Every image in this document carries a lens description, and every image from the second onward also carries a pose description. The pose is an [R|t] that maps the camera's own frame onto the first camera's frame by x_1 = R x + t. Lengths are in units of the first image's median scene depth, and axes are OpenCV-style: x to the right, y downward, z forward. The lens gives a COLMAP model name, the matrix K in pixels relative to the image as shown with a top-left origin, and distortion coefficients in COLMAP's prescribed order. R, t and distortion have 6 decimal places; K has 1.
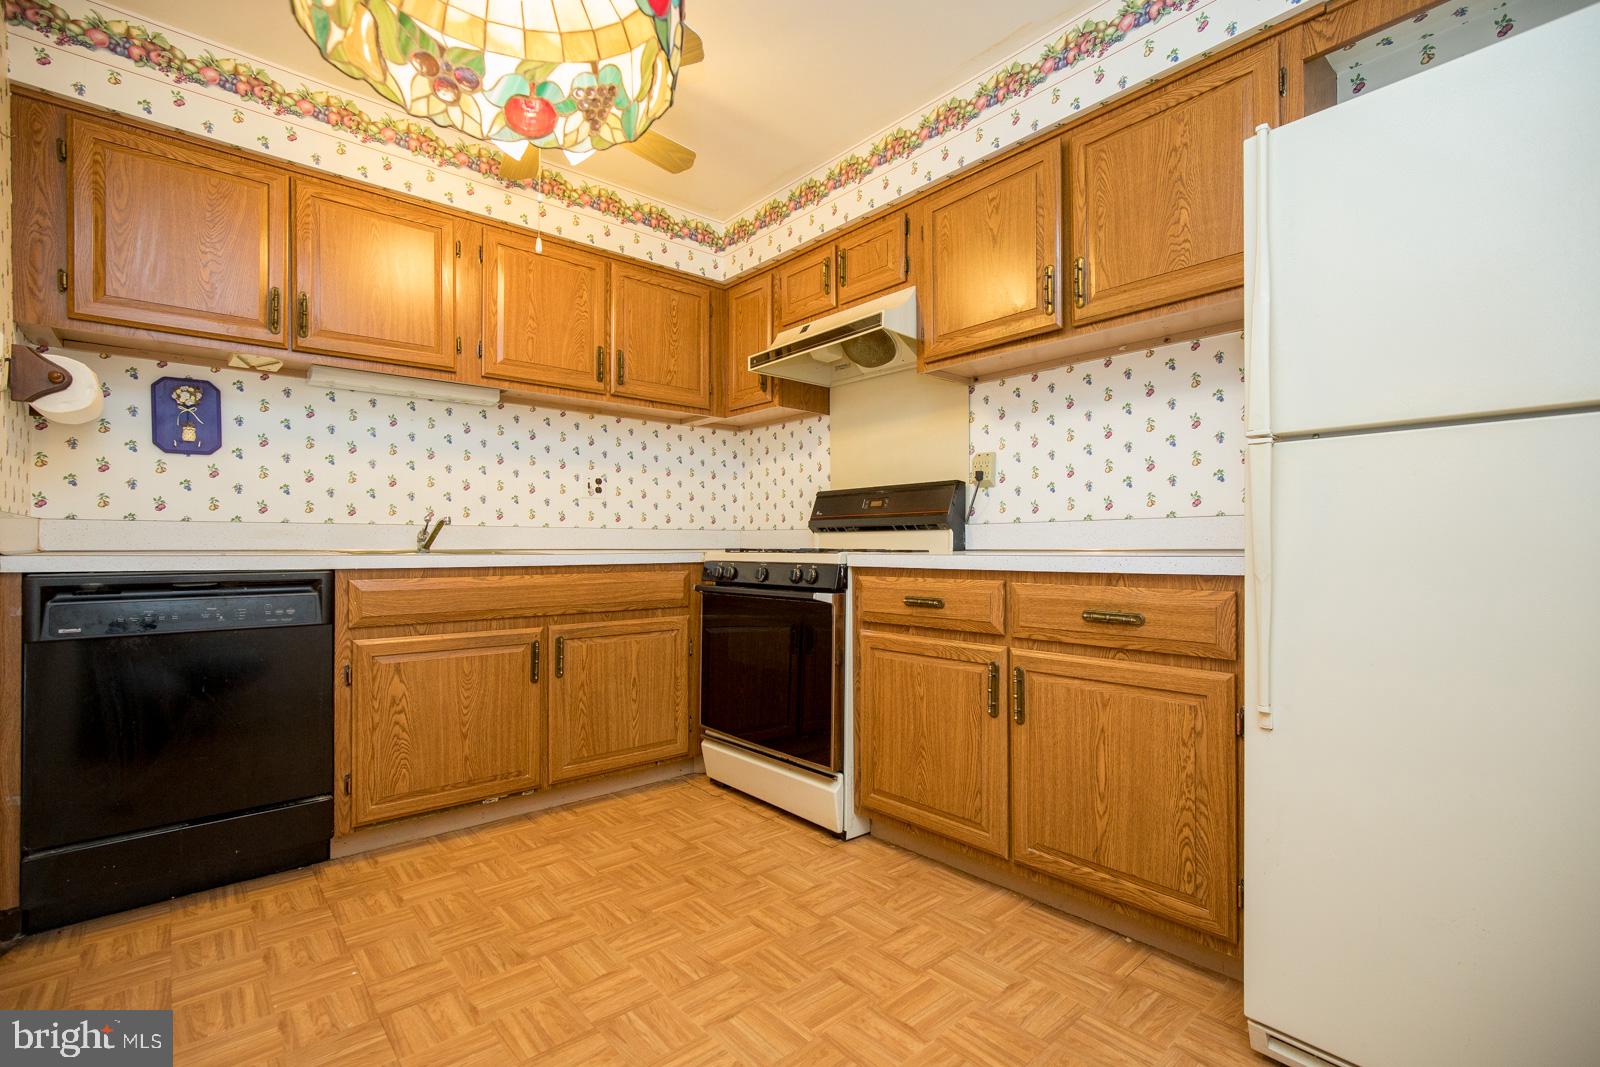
lens RADIAL K [[707.4, 0, 765.9], [0, 707.4, 538.1], [0, 0, 1]] dist [-0.009699, 0.000482]
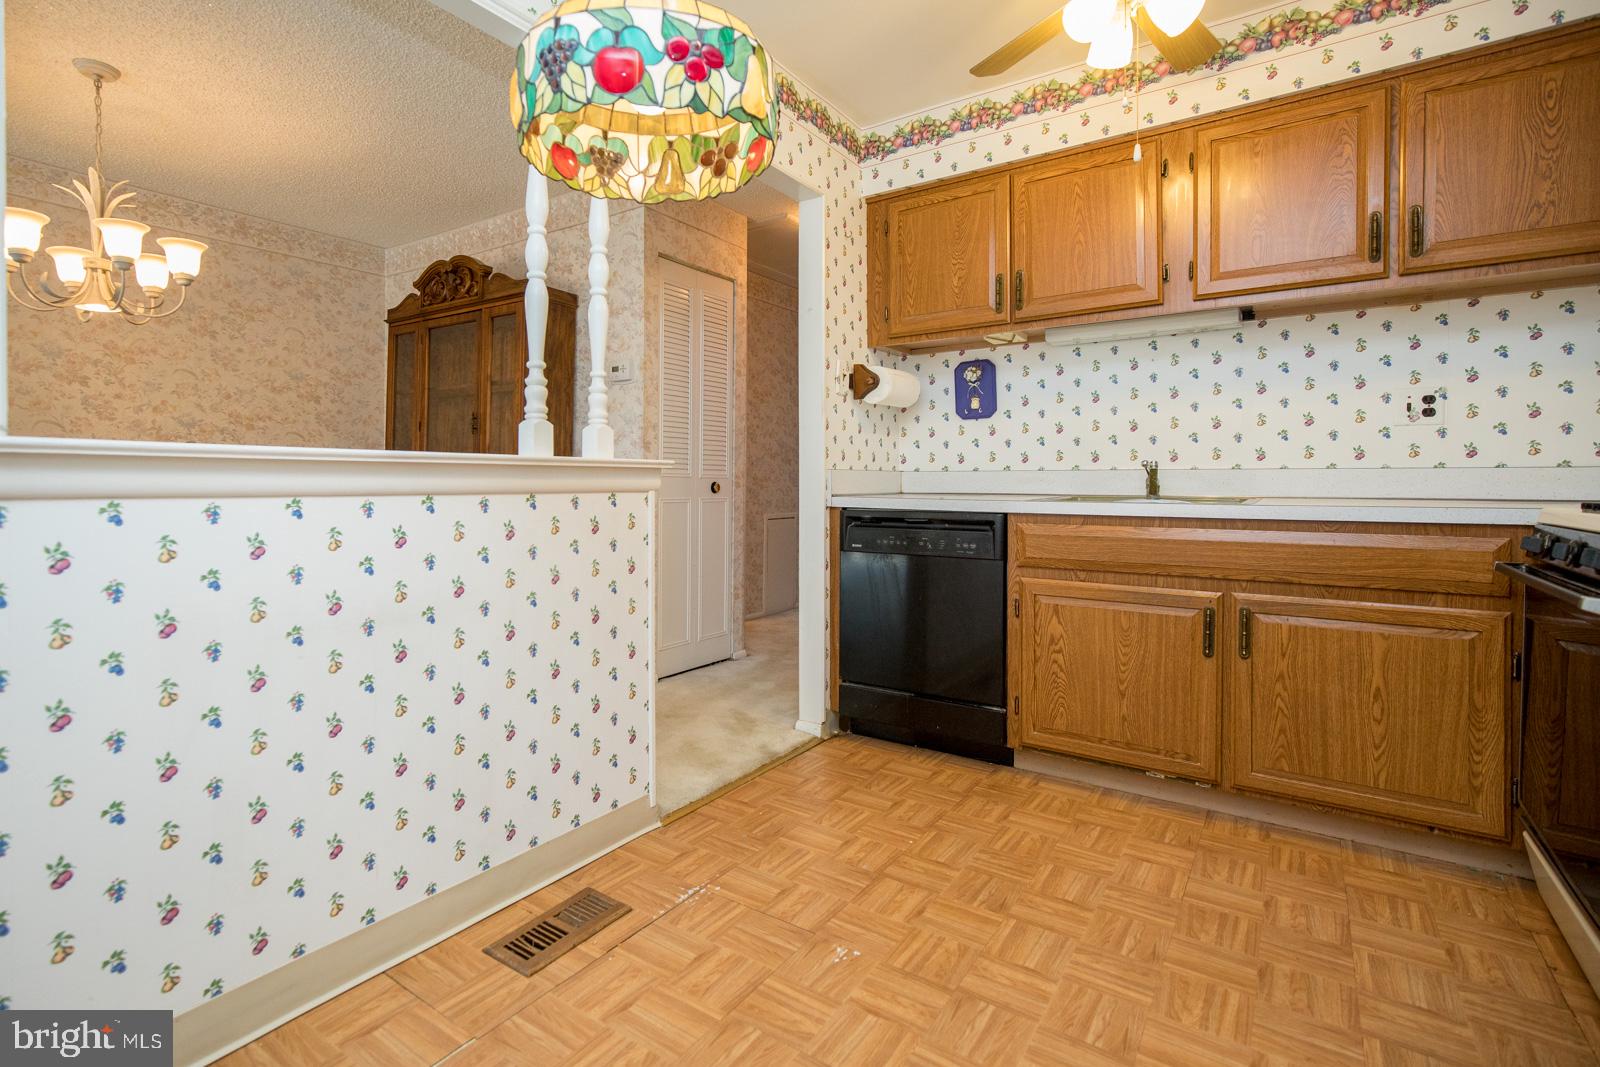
lens RADIAL K [[752.1, 0, 795.2], [0, 752.1, 483.6], [0, 0, 1]] dist [-0.016077, 0.000410]
pose [[0.275521, 0.001865, -0.961293, 0.450705], [0.007379, 0.999965, 0.004055, -0.009881], [0.961267, -0.008211, 0.275498, 0.329780]]
